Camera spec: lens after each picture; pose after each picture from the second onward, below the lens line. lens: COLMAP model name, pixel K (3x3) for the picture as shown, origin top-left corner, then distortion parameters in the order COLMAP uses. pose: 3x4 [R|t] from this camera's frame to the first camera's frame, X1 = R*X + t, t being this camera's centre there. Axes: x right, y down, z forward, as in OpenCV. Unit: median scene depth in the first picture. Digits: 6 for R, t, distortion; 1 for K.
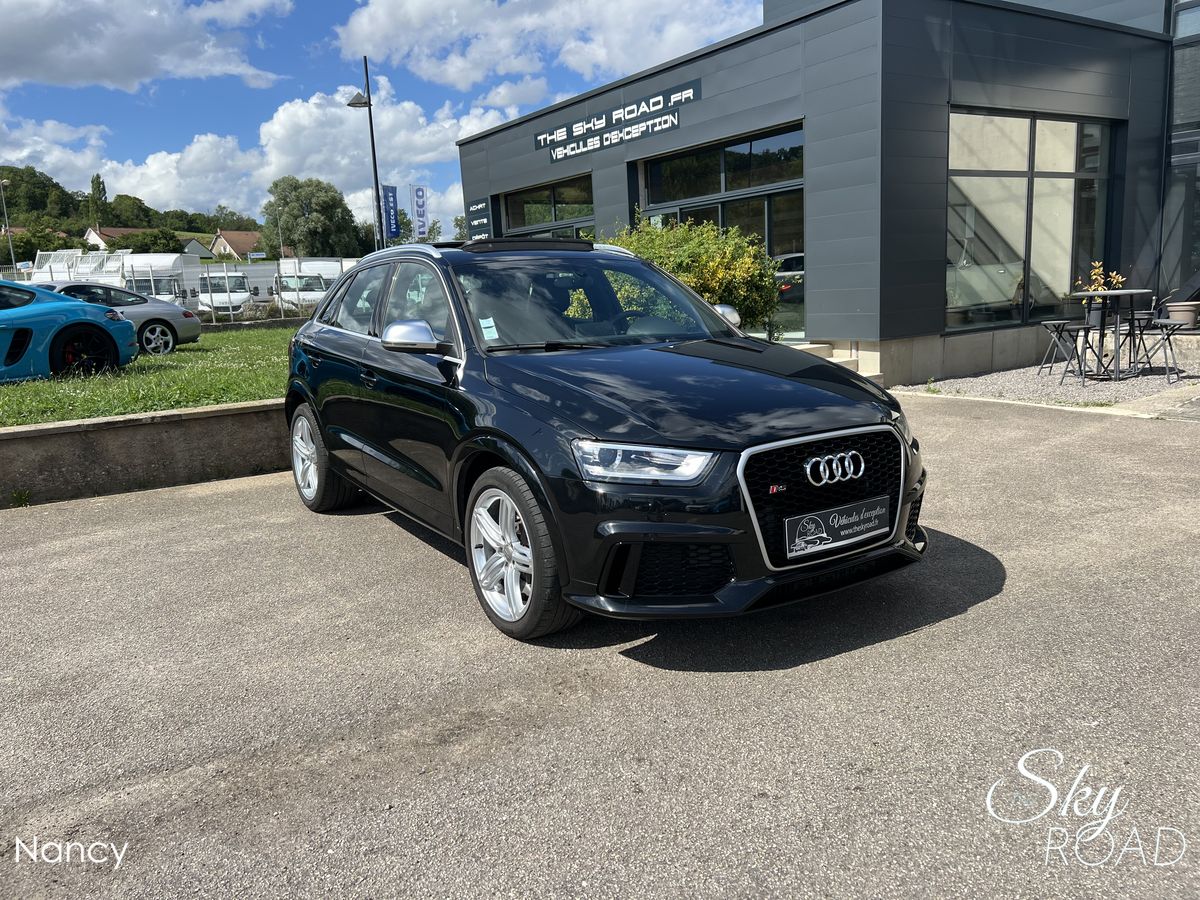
lens RADIAL K [[904.4, 0, 597.9], [0, 904.4, 456.6], [0, 0, 1]] dist [0.051870, -0.055287]
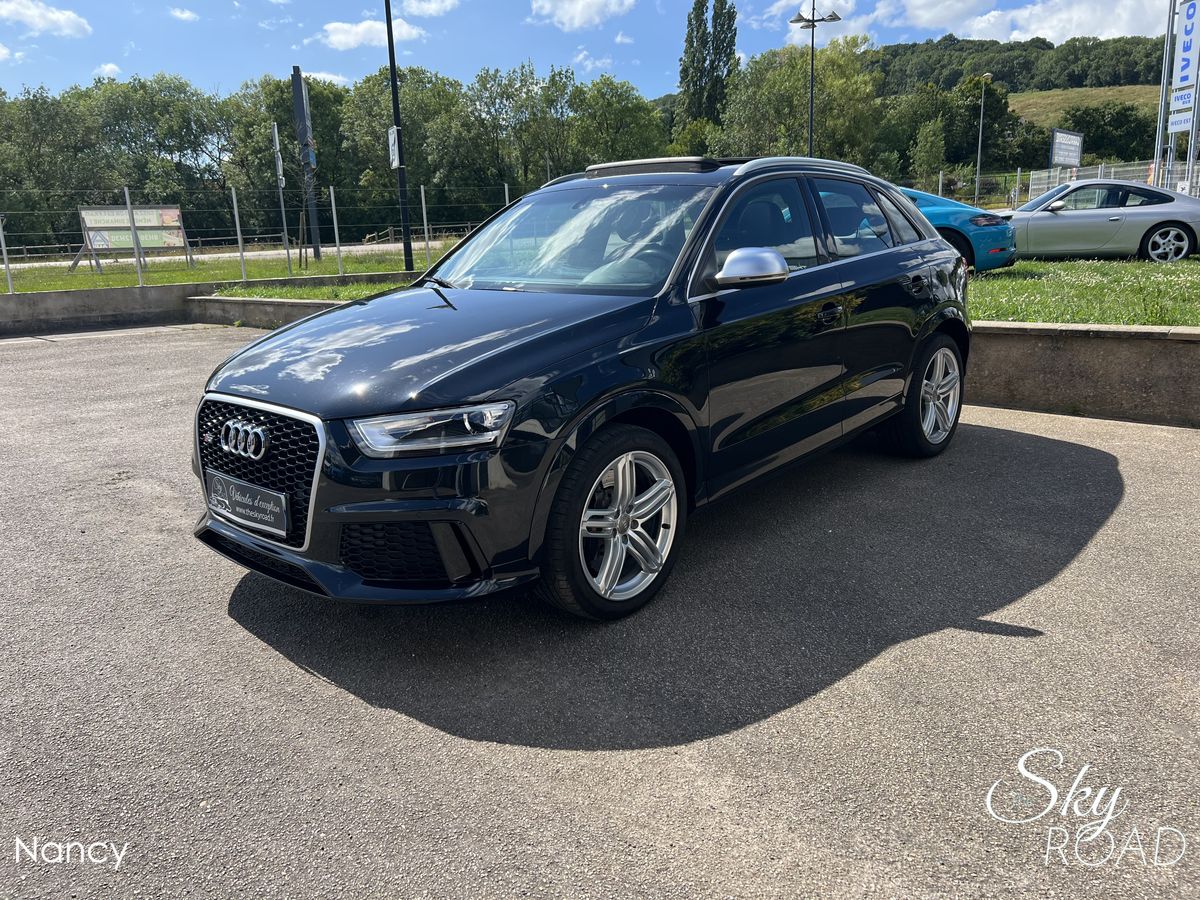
lens RADIAL K [[904.4, 0, 597.4], [0, 904.4, 448.8], [0, 0, 1]] dist [0.051870, -0.055287]
pose [[0.245723, 0.262318, -0.933172, 0.389498], [-0.156665, 0.960778, 0.228825, -0.079018], [0.956596, 0.089968, 0.277181, 0.348790]]
